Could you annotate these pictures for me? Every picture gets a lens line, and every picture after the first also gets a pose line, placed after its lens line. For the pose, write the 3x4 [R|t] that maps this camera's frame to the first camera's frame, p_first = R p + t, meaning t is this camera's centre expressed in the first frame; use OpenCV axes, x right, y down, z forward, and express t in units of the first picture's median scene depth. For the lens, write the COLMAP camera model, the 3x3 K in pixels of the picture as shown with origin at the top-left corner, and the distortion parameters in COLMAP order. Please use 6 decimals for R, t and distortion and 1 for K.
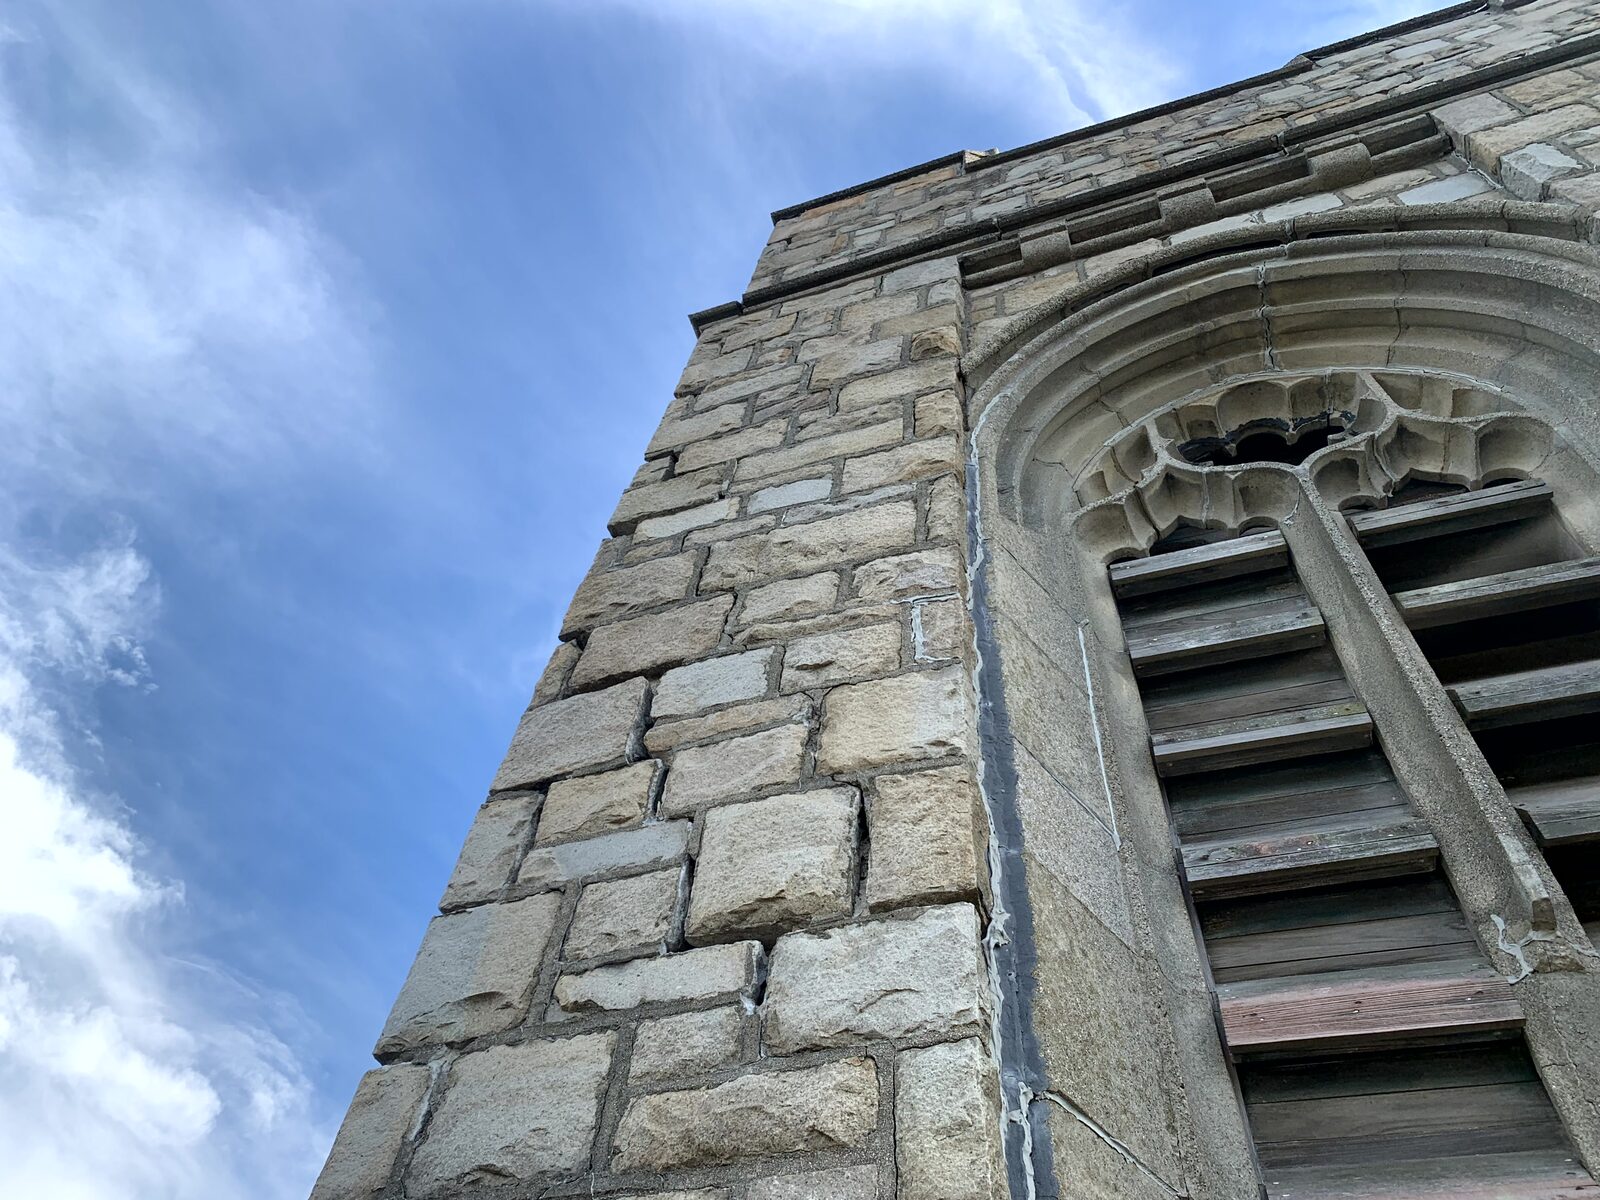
lens RADIAL K [[1206.7, 0, 800.0], [0, 1206.7, 600.0], [0, 0, 1]] dist [-0.005703, -0.001647]
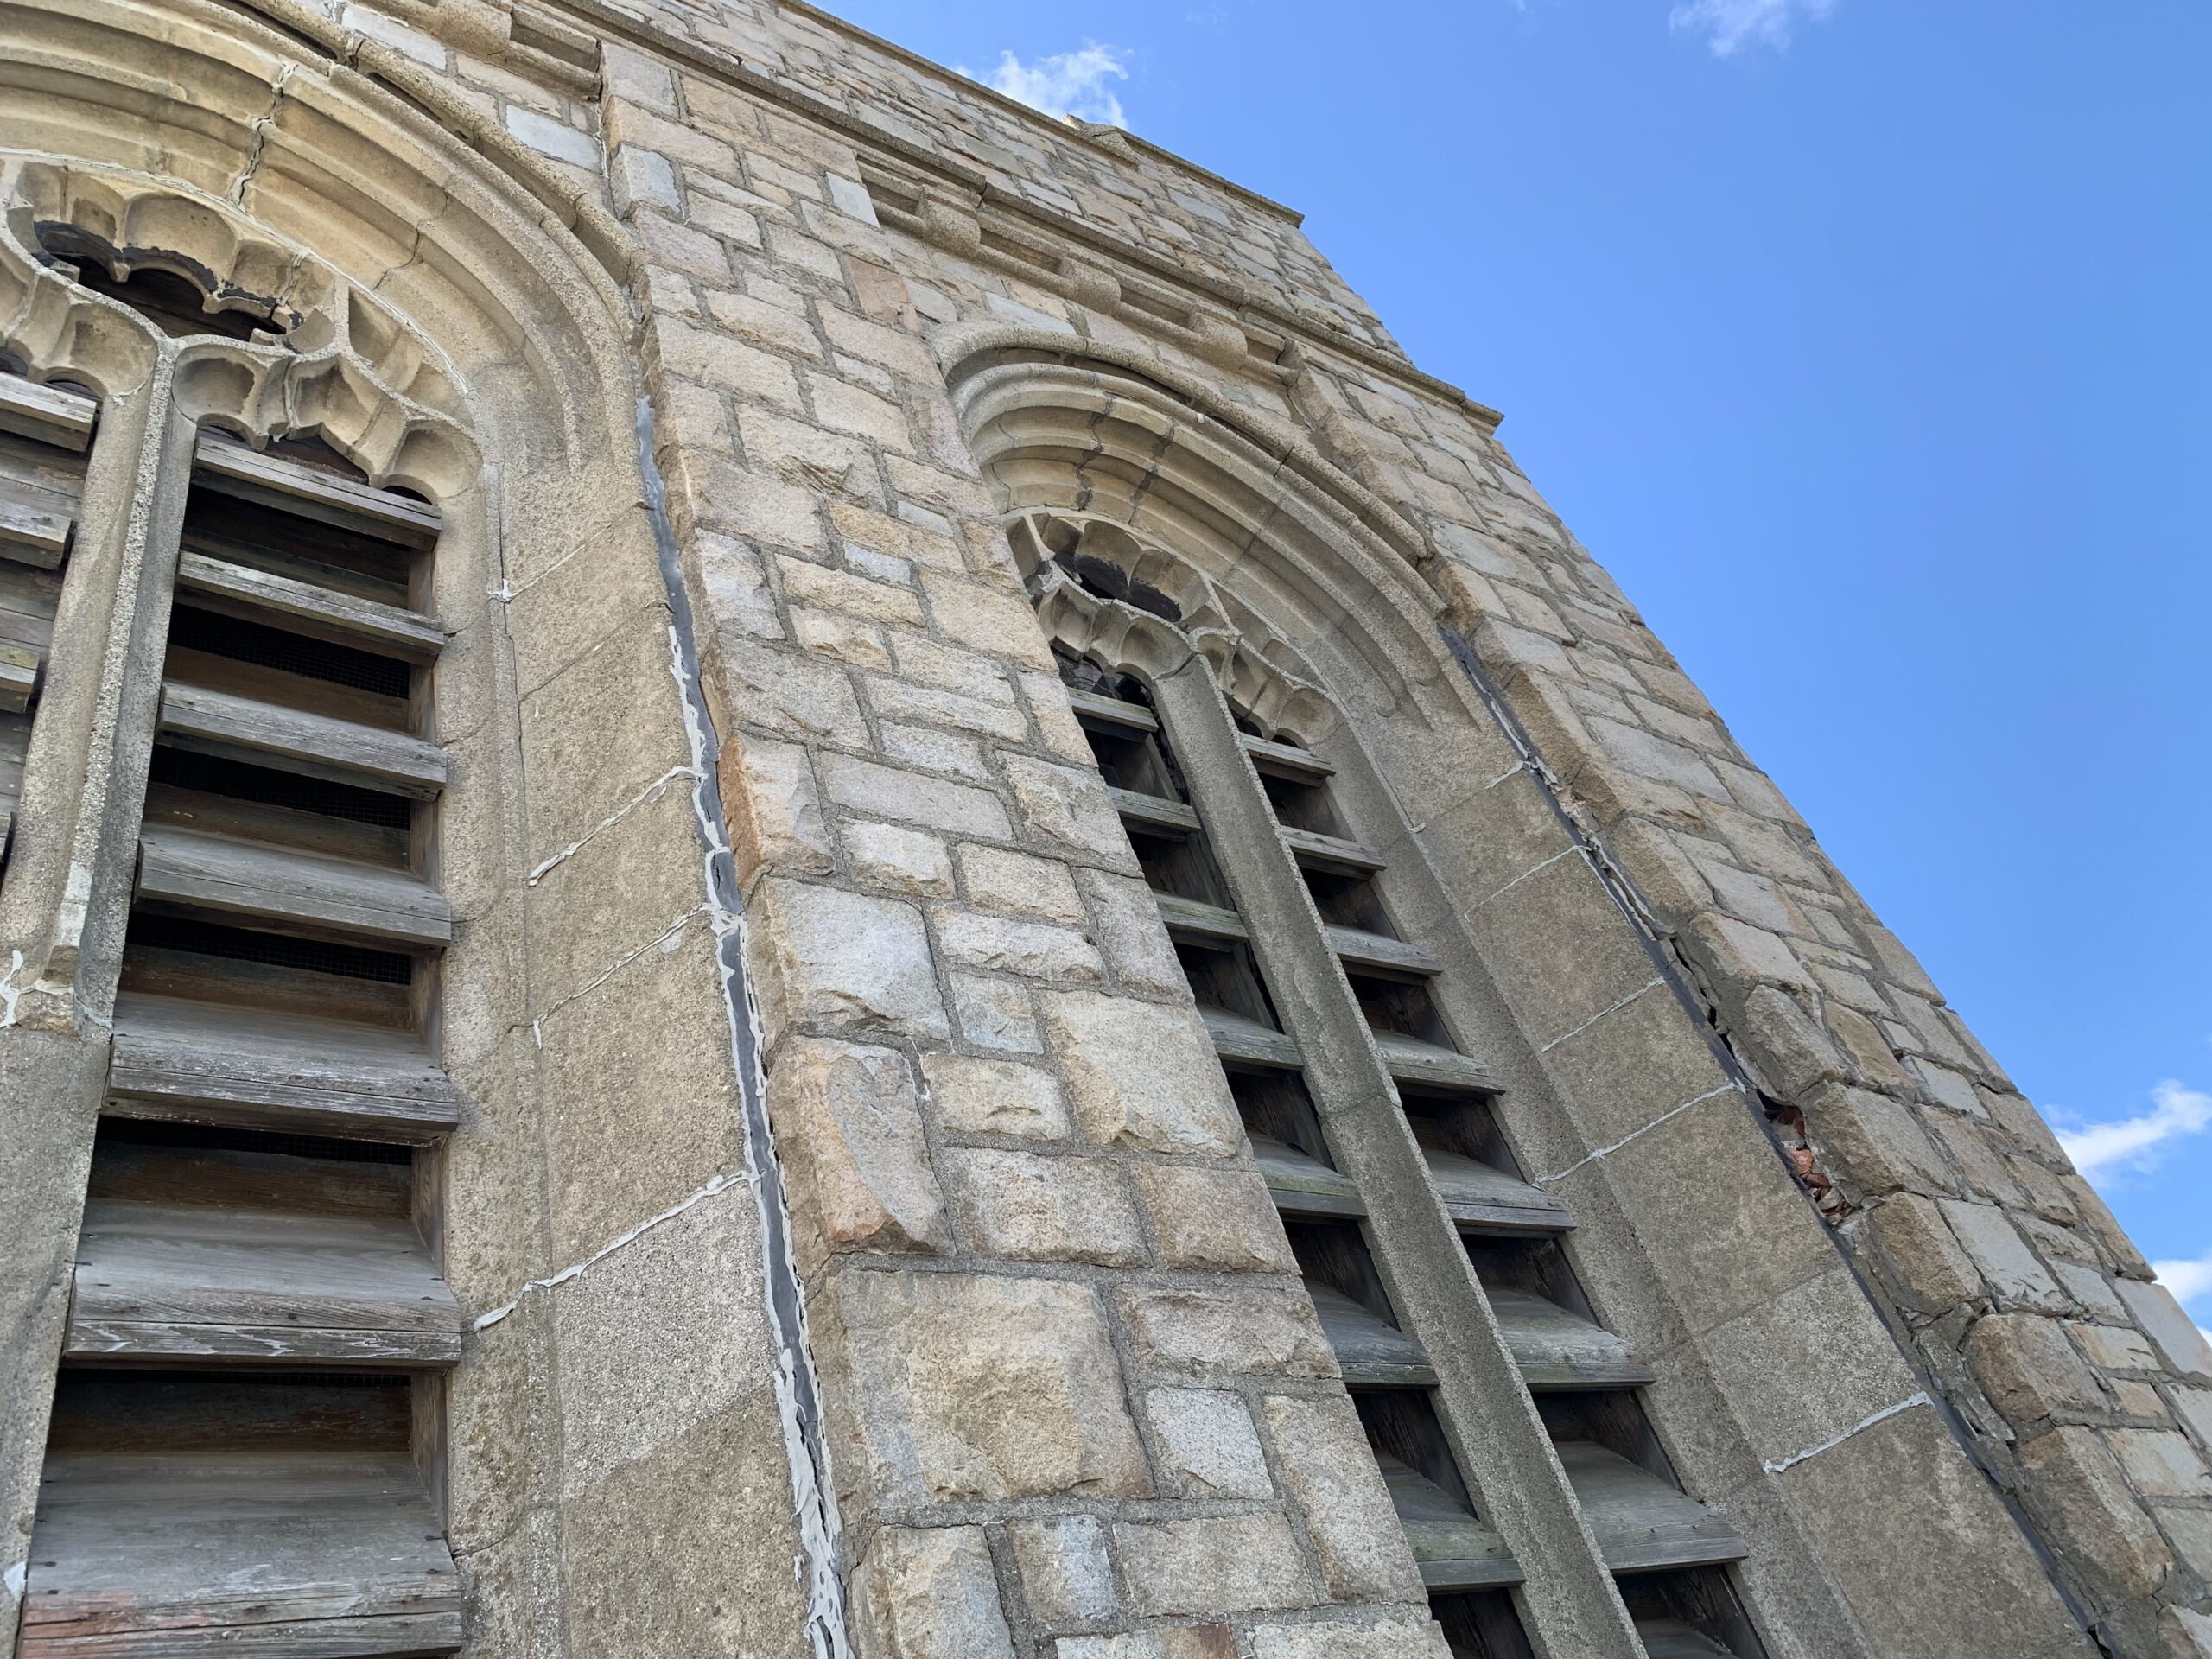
lens RADIAL K [[1668.2, 0, 1106.0], [0, 1668.2, 829.5], [0, 0, 1]] dist [-0.005703, -0.001647]
pose [[0.586834, 0.331940, 0.738541, 0.103076], [-0.441980, 0.895556, -0.051320, -0.043096], [-0.678440, -0.296303, 0.672253, -0.120189]]
